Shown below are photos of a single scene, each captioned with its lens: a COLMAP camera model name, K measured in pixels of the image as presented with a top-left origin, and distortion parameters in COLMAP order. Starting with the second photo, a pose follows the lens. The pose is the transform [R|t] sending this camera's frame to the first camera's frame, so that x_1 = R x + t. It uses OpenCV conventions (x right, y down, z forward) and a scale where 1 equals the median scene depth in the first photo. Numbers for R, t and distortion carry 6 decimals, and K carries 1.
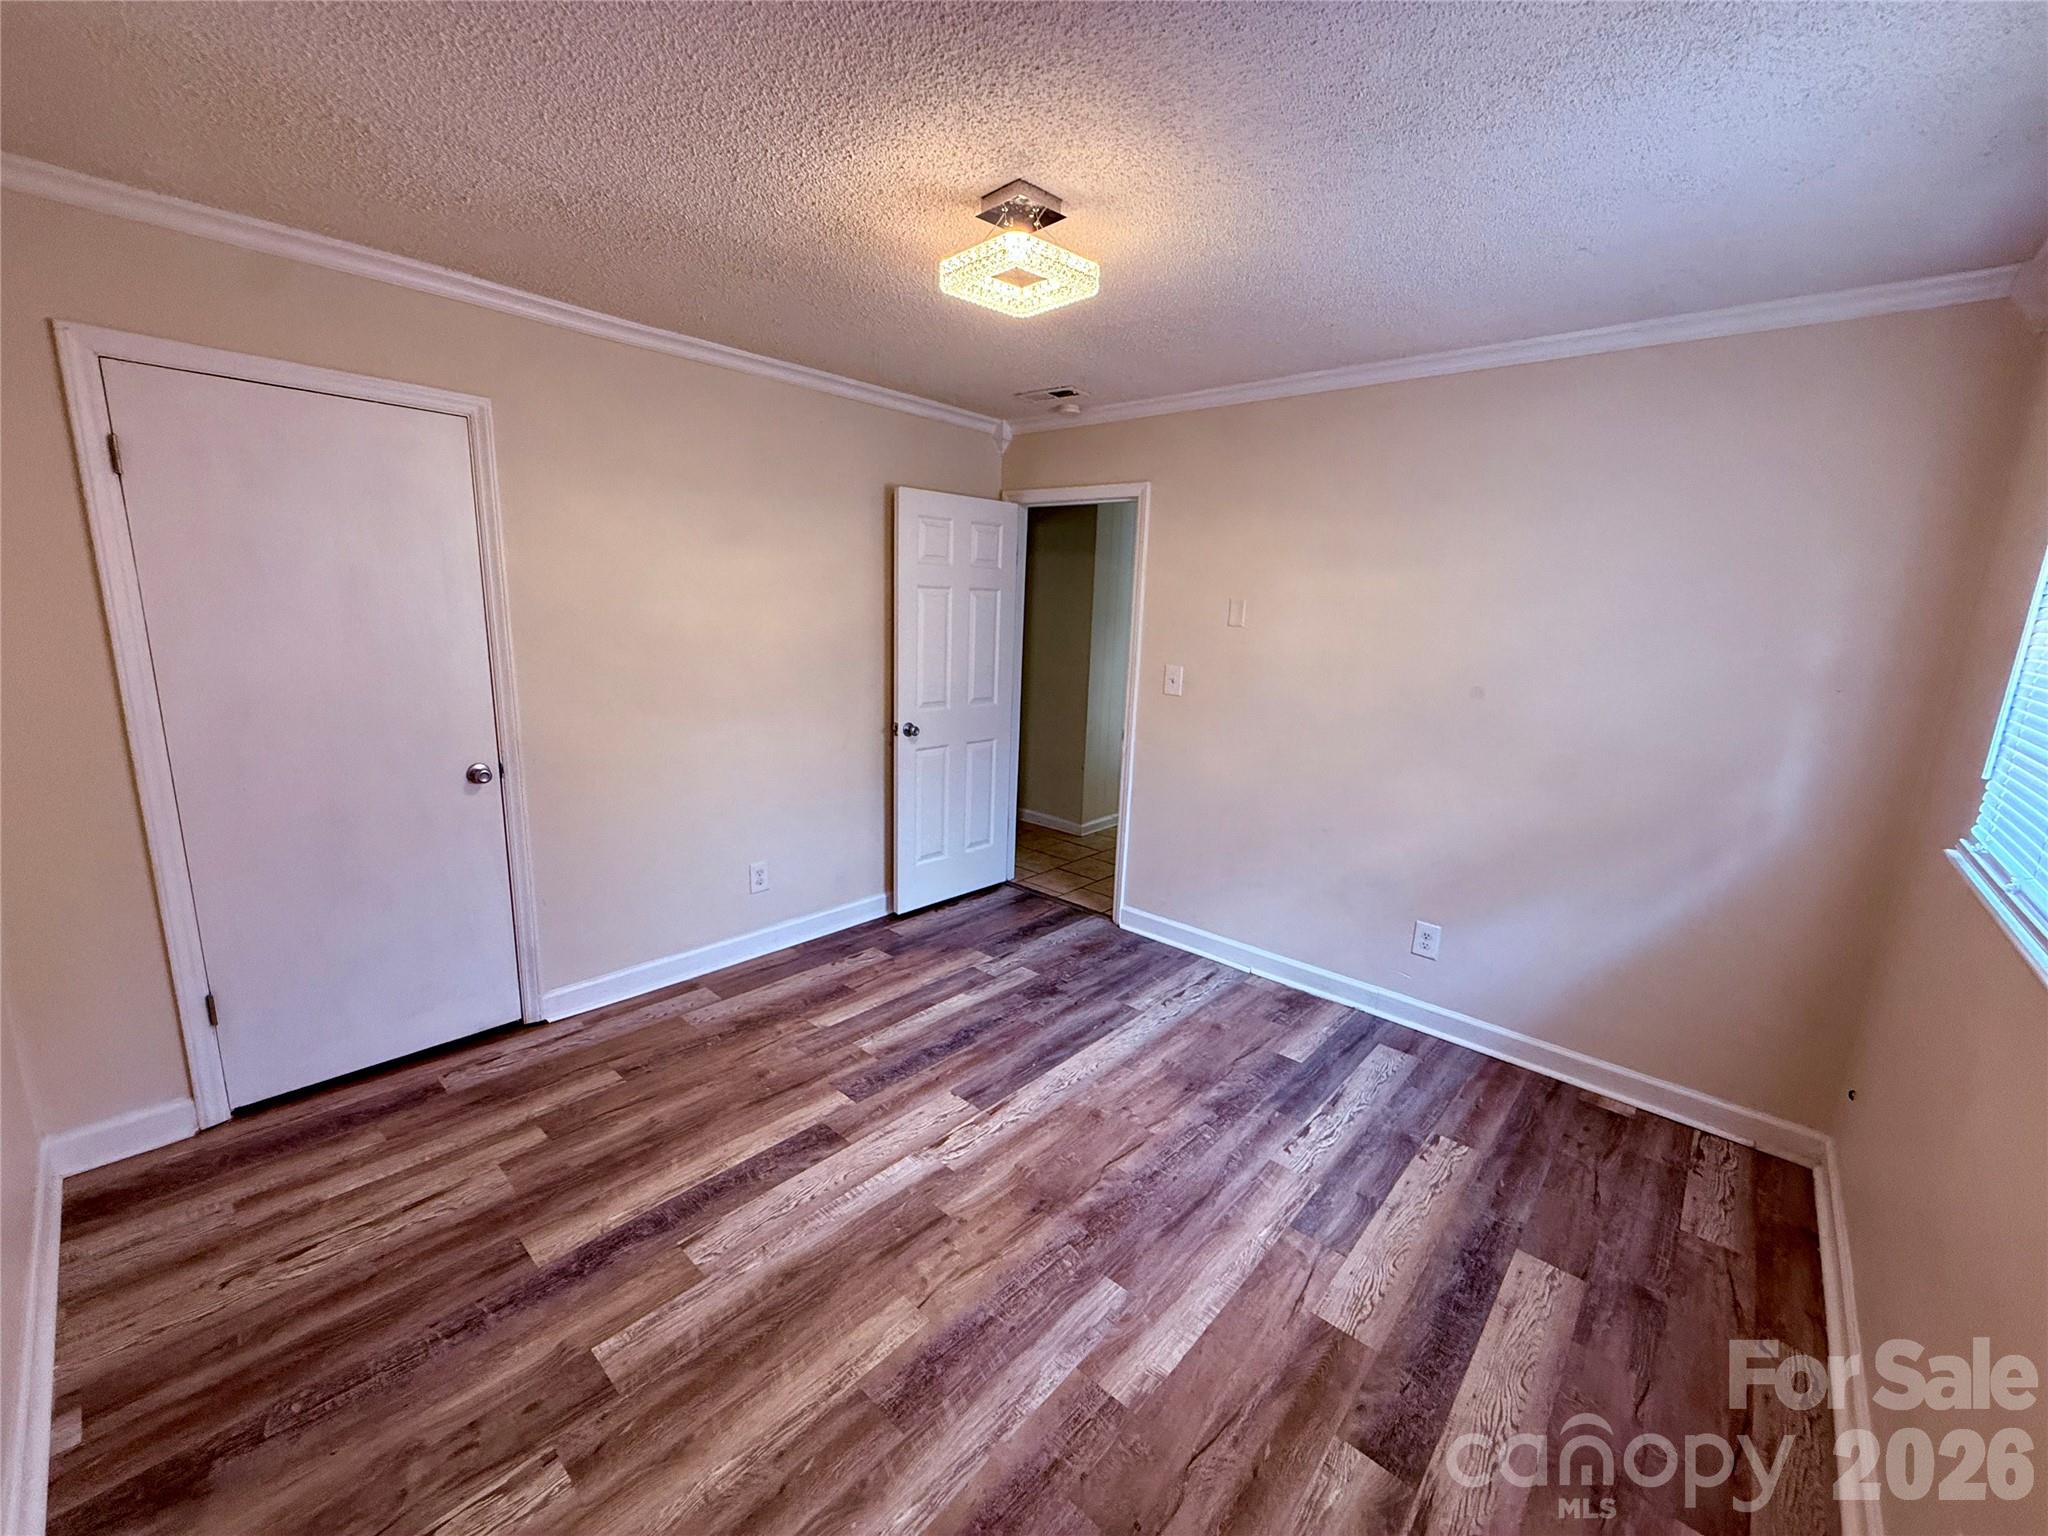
lens RADIAL K [[816.7, 0, 1028.6], [0, 816.7, 766.7], [0, 0, 1]] dist [-0.001249, 0.000262]
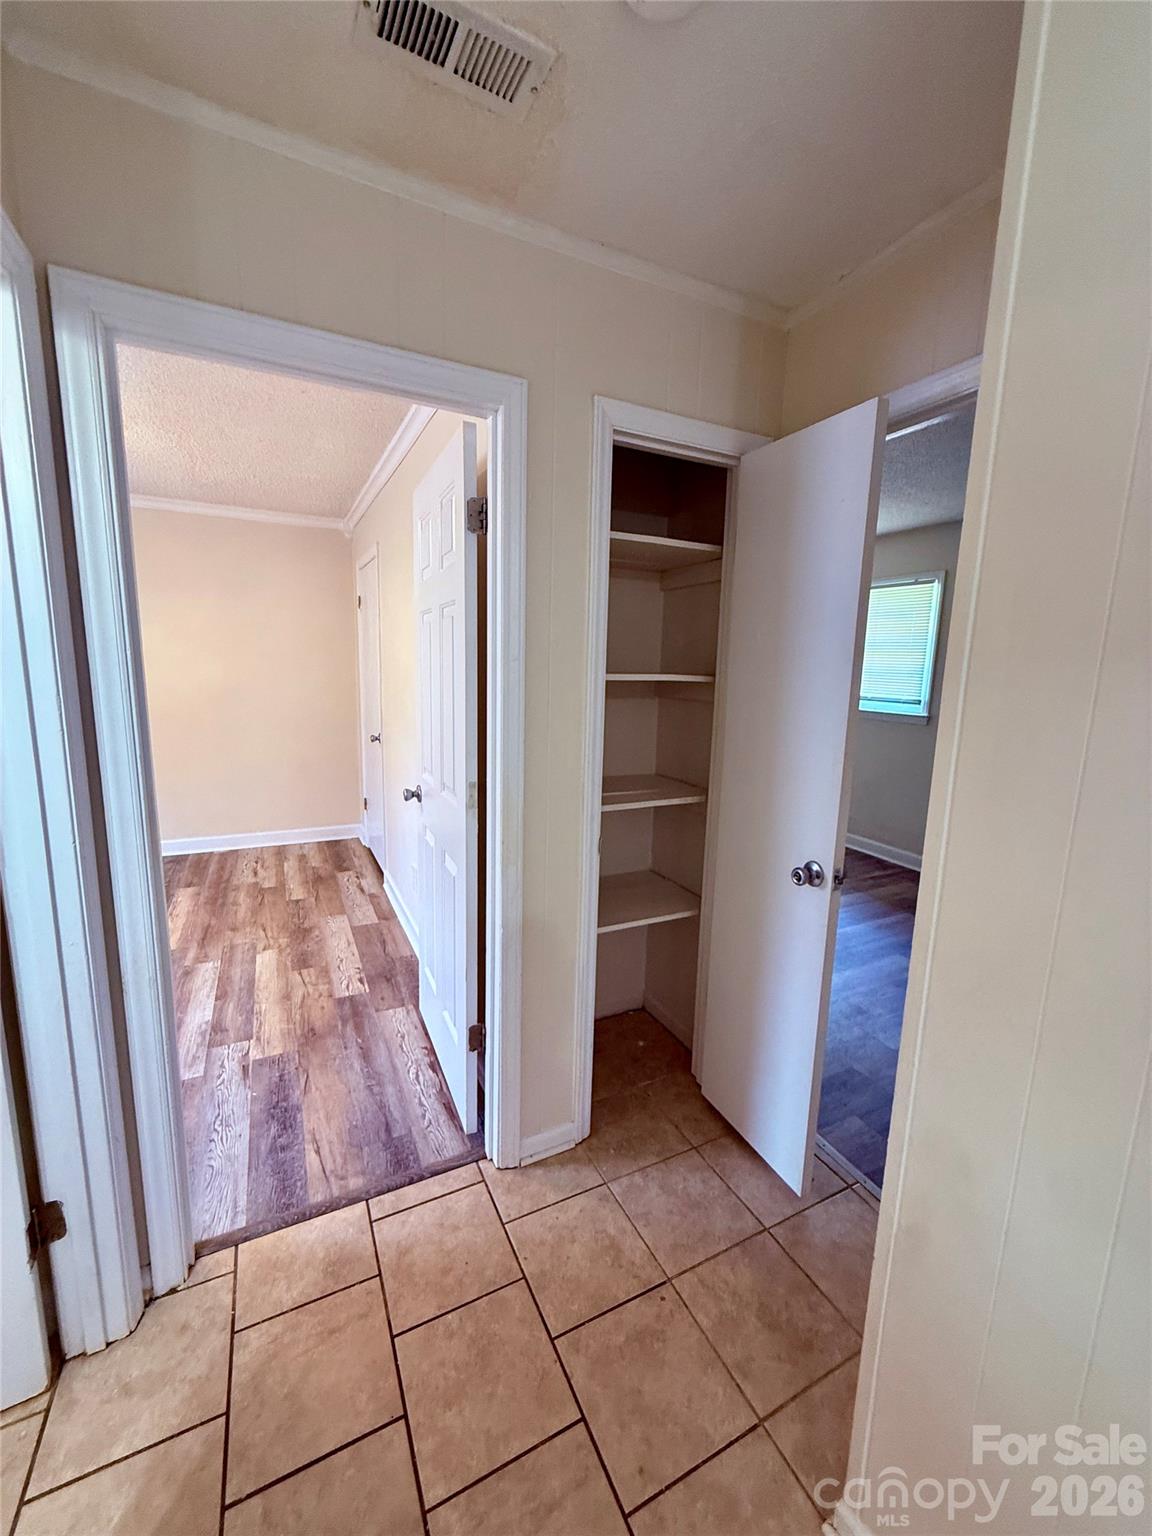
lens RADIAL K [[612.5, 0, 576.0], [0, 612.5, 771.5], [0, 0, 1]] dist [-0.001249, 0.000262]
pose [[-0.375538, 0.115437, -0.919590, 0.518987], [-0.225936, 0.950876, 0.211631, -0.345261], [0.898846, 0.287244, -0.331009, 2.007809]]
